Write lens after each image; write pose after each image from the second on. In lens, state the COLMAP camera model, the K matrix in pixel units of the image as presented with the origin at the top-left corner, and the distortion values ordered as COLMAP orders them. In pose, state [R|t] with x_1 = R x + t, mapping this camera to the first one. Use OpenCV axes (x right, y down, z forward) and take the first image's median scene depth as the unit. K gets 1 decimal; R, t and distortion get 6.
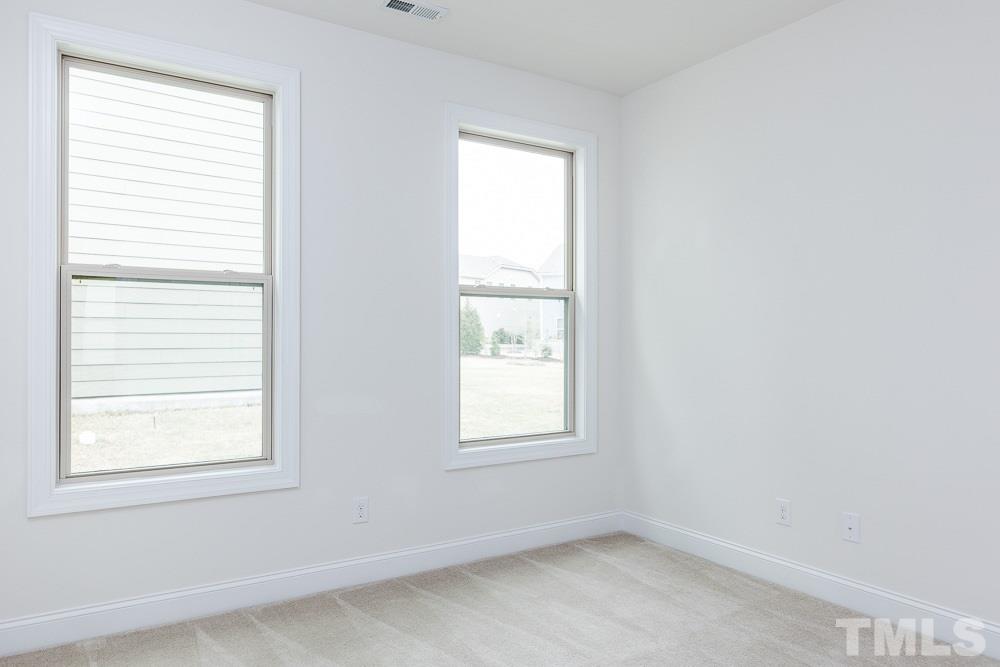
lens RADIAL K [[683.4, 0, 499.4], [0, 683.4, 329.2], [0, 0, 1]] dist [-0.003911, -0.000476]
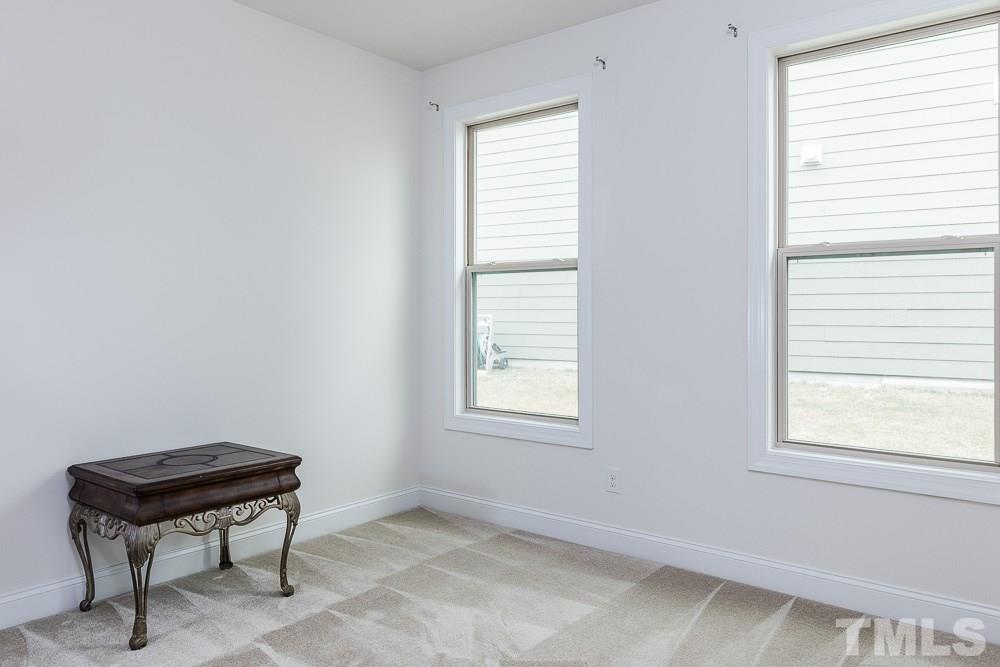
lens RADIAL K [[726.2, 0, 499.9], [0, 726.2, 337.2], [0, 0, 1]] dist [-0.005425, -0.000764]
pose [[0.329202, 0.028764, -0.943821, 0.307634], [0.011695, 0.999335, 0.034534, 0.003167], [0.944187, -0.022407, 0.328647, 0.191358]]
